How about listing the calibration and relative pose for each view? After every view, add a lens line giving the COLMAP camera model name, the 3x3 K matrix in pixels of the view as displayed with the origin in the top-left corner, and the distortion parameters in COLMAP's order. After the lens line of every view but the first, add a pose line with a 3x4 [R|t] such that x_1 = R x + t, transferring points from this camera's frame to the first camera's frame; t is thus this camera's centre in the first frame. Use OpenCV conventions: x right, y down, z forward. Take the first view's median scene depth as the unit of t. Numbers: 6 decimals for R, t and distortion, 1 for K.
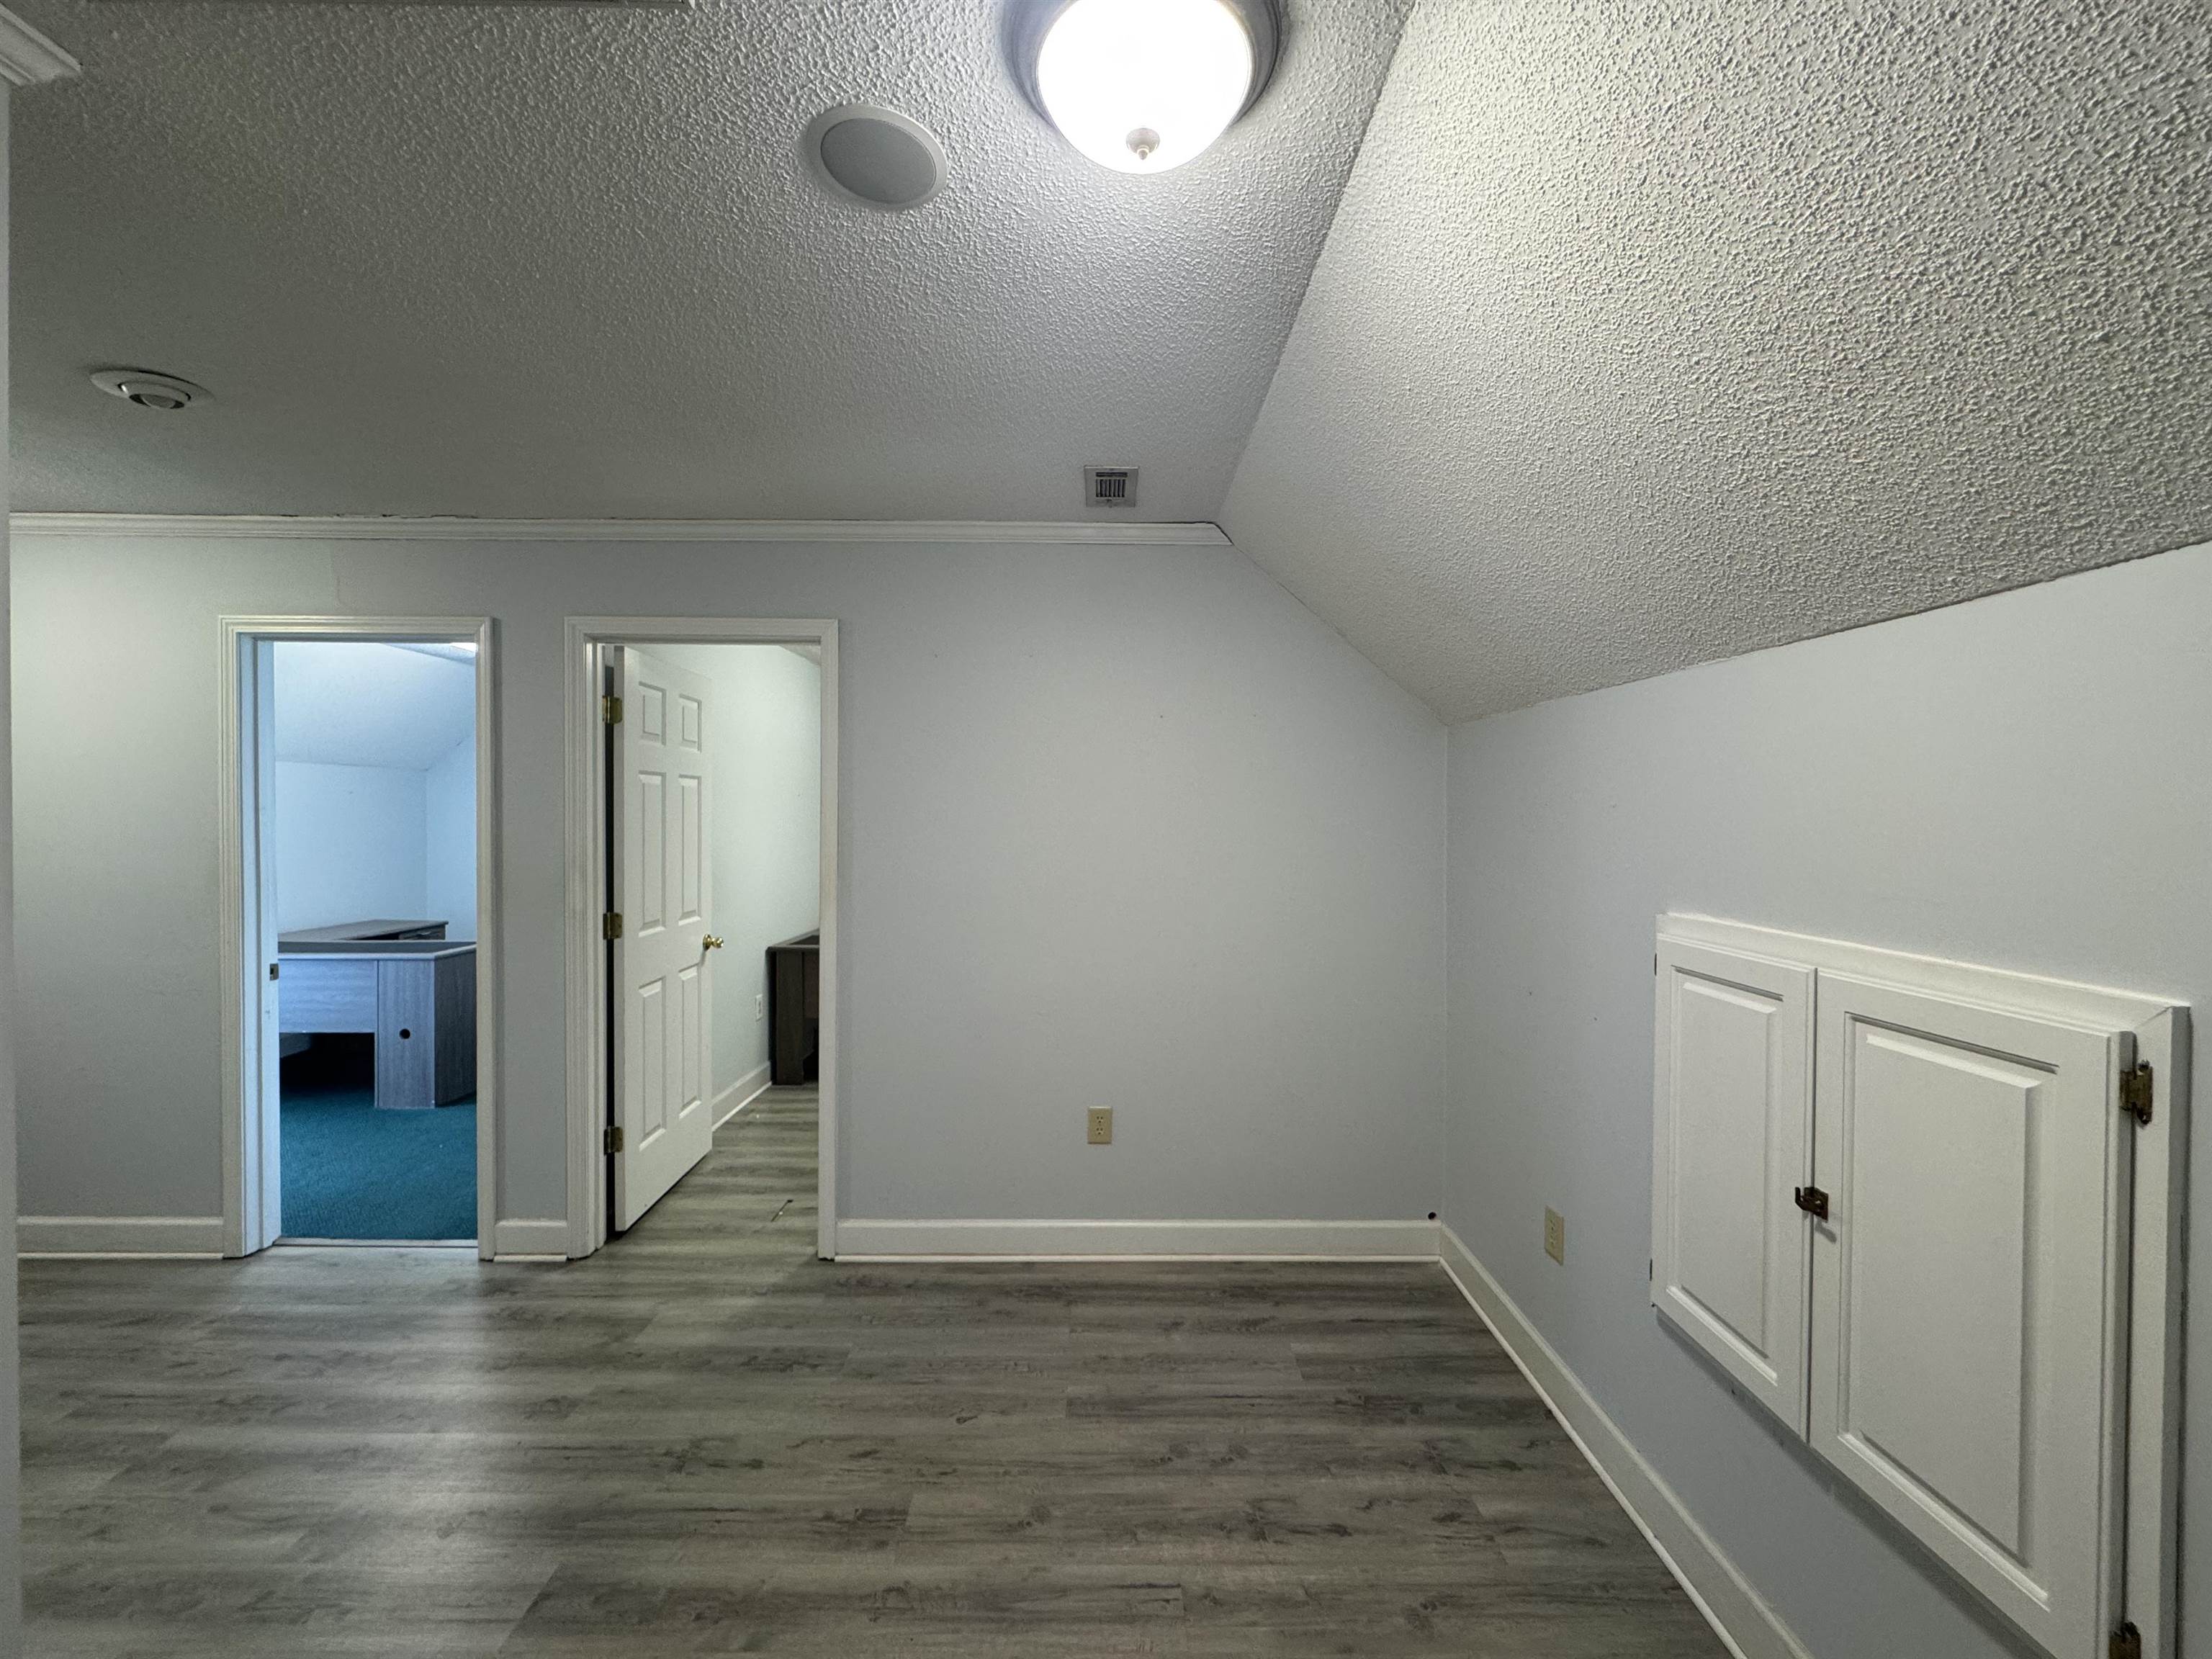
lens RADIAL K [[871.0, 0, 1104.5], [0, 871.0, 837.9], [0, 0, 1]] dist [-0.001011, 0.000164]
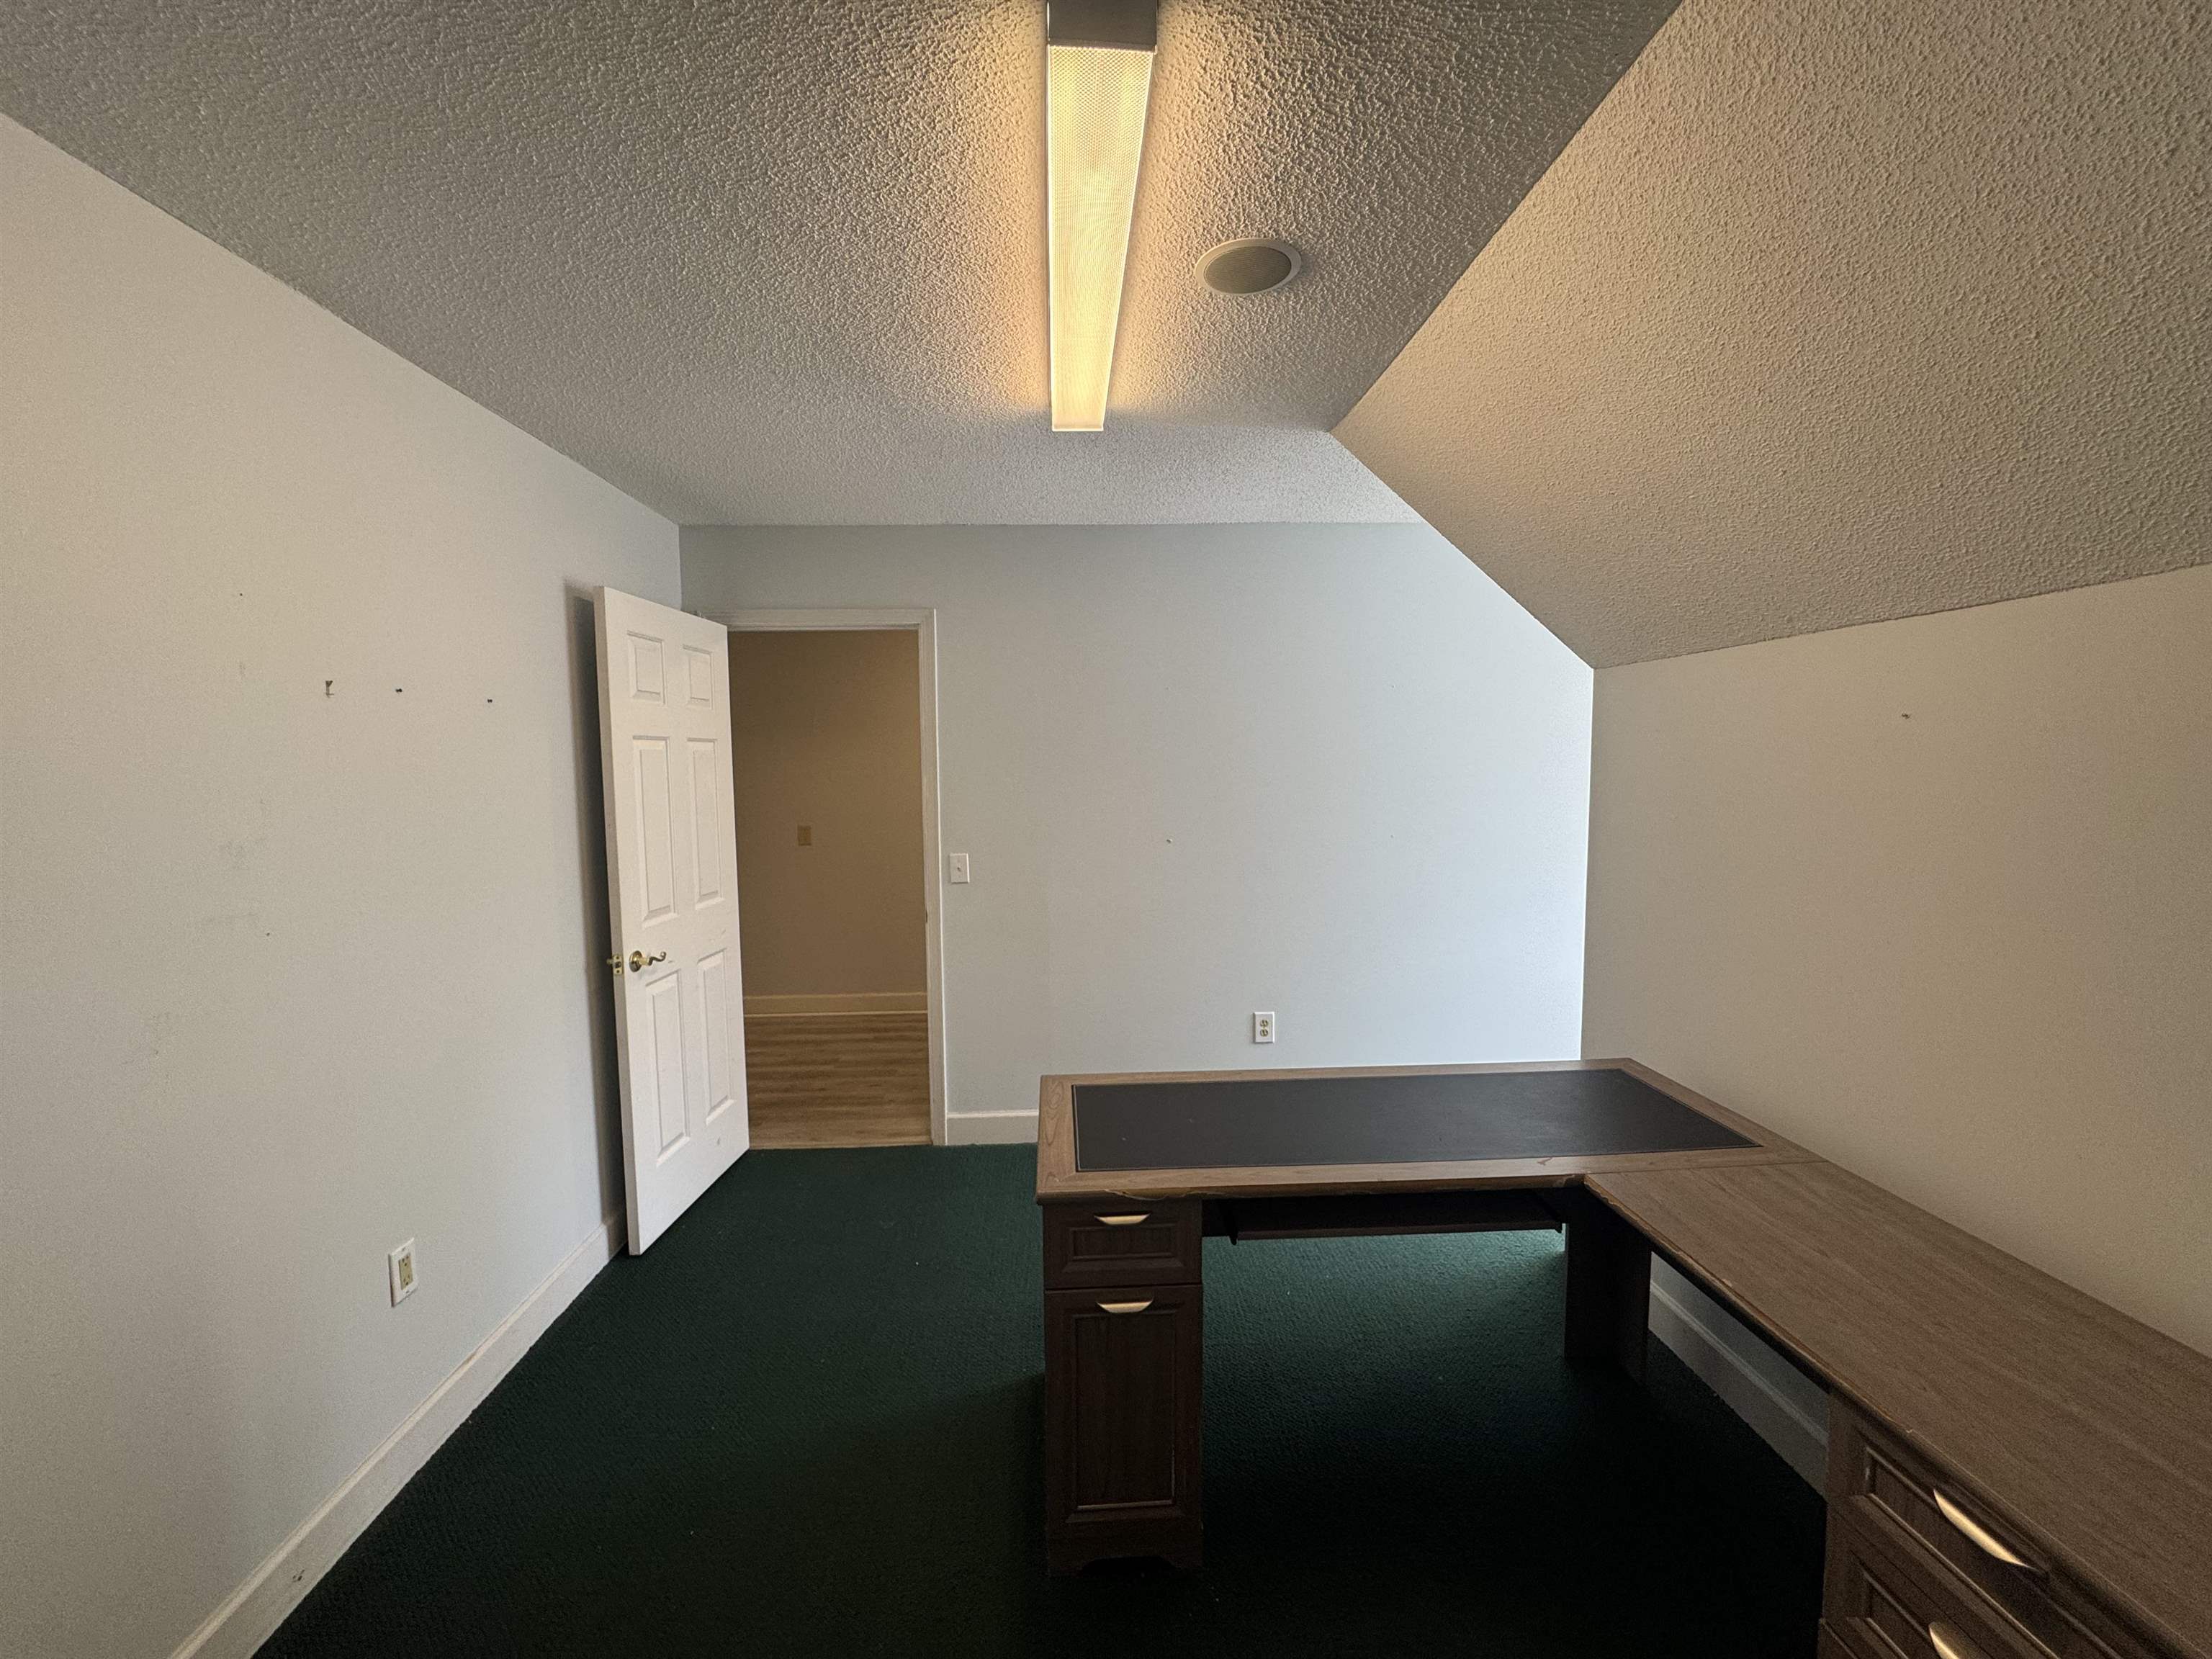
lens RADIAL K [[881.1, 0, 1106.0], [0, 881.1, 829.5], [0, 0, 1]] dist [-0.002160, 0.000731]
pose [[-0.999022, 0.010798, -0.042882, -1.614454], [0.006688, 0.995469, 0.094851, -0.084841], [0.043712, 0.094472, -0.994567, 3.038784]]
